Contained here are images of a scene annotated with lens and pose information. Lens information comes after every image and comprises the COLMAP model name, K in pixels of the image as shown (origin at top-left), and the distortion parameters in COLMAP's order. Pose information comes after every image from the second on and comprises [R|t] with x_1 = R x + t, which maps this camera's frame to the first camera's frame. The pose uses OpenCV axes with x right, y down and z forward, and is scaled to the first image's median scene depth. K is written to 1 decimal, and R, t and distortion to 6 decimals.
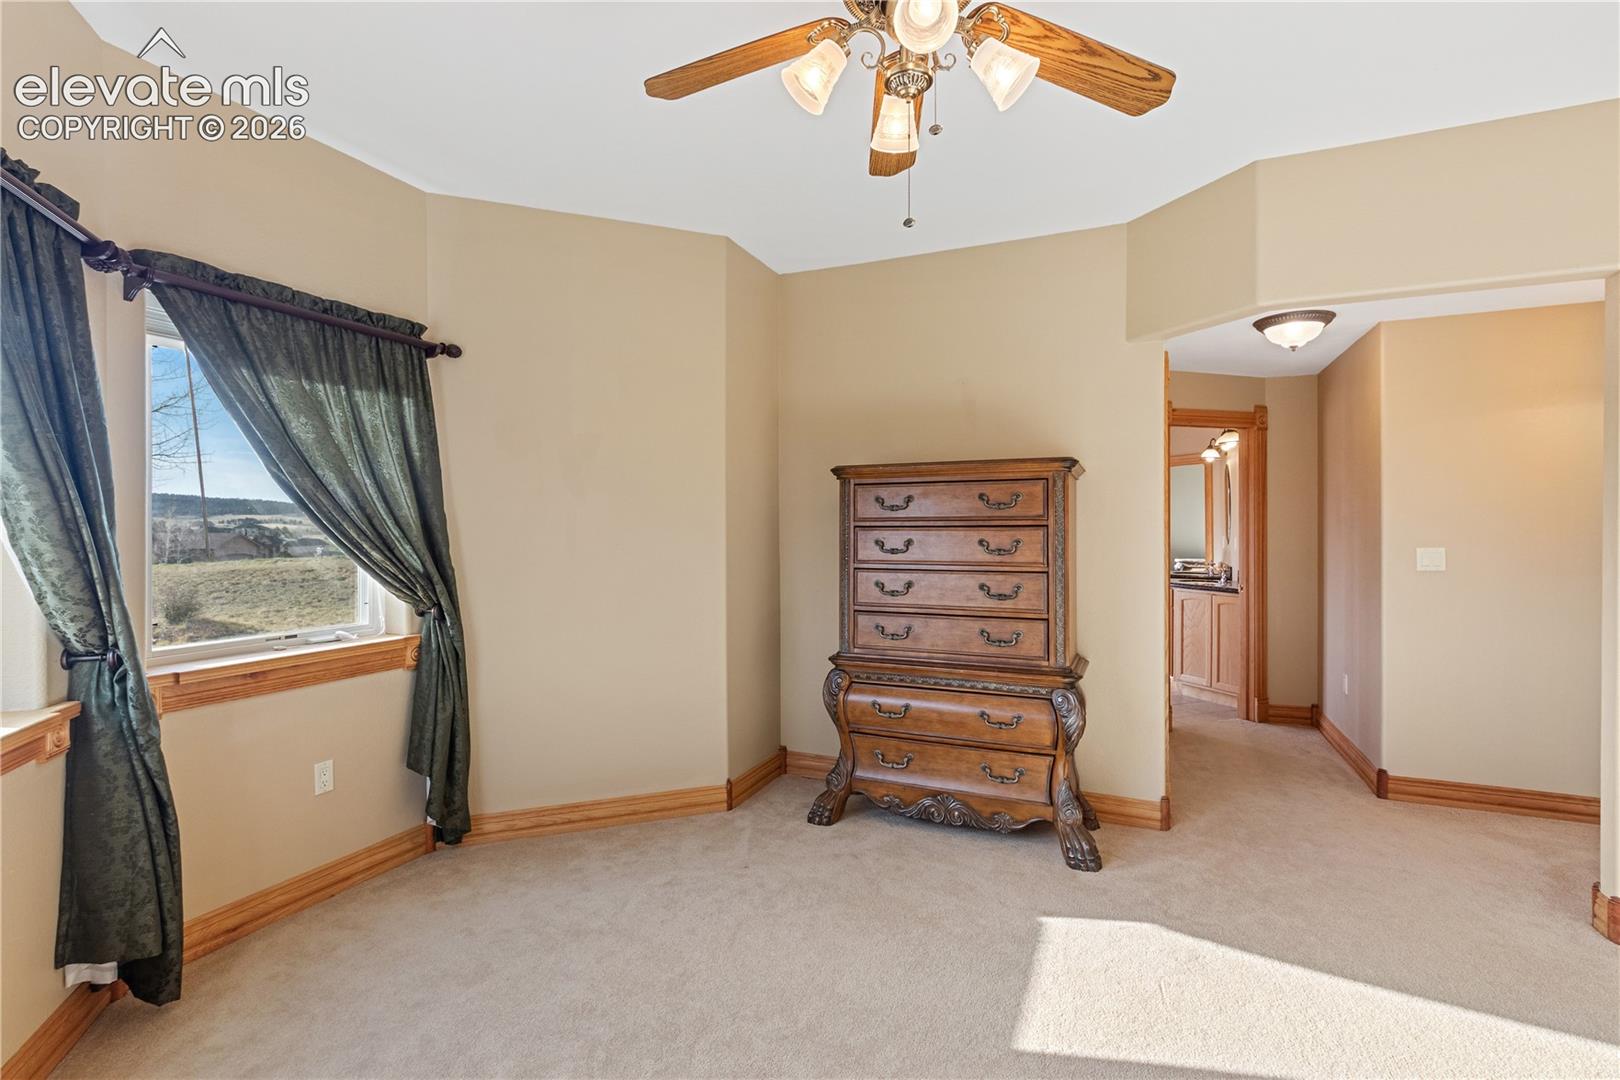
lens RADIAL K [[756.8, 0, 812.4], [0, 756.8, 532.2], [0, 0, 1]] dist [-0.004959, -0.001820]
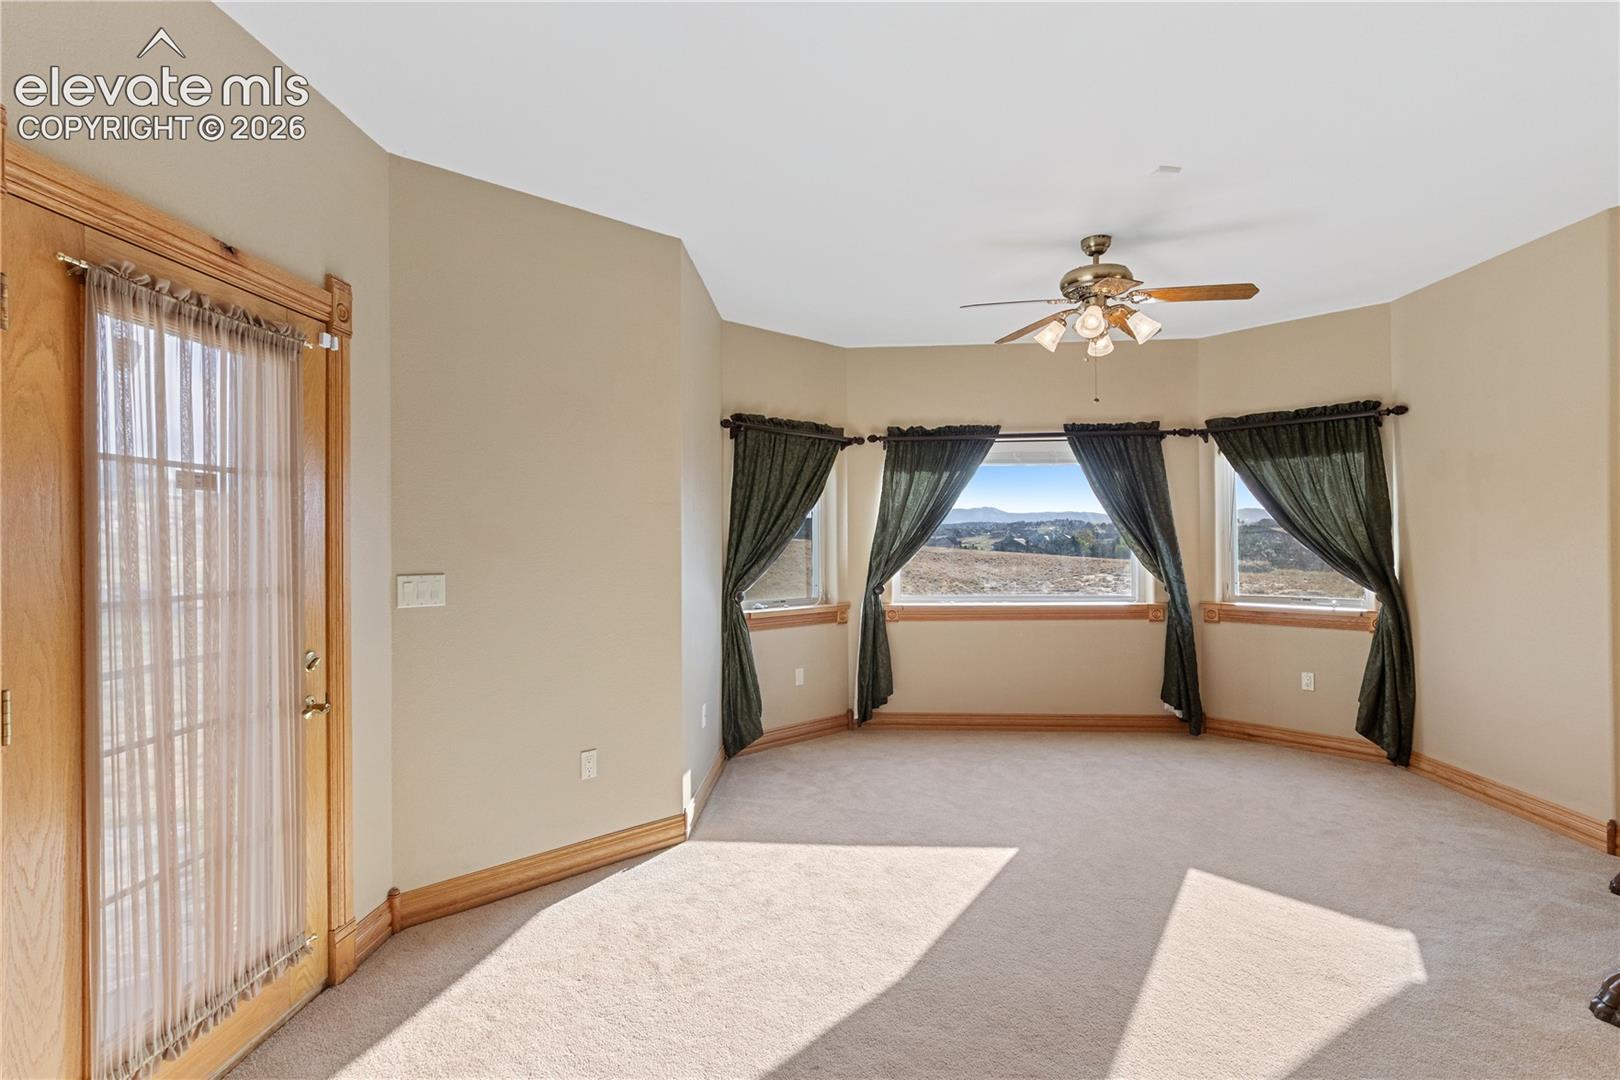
lens RADIAL K [[756.8, 0, 810.0], [0, 756.8, 544.7], [0, 0, 1]] dist [-0.004959, -0.001820]
pose [[-0.413068, -0.002077, -0.910698, 1.267890], [-0.001900, 0.999997, -0.001419, 0.012285], [0.910698, 0.001145, -0.413071, 0.603048]]
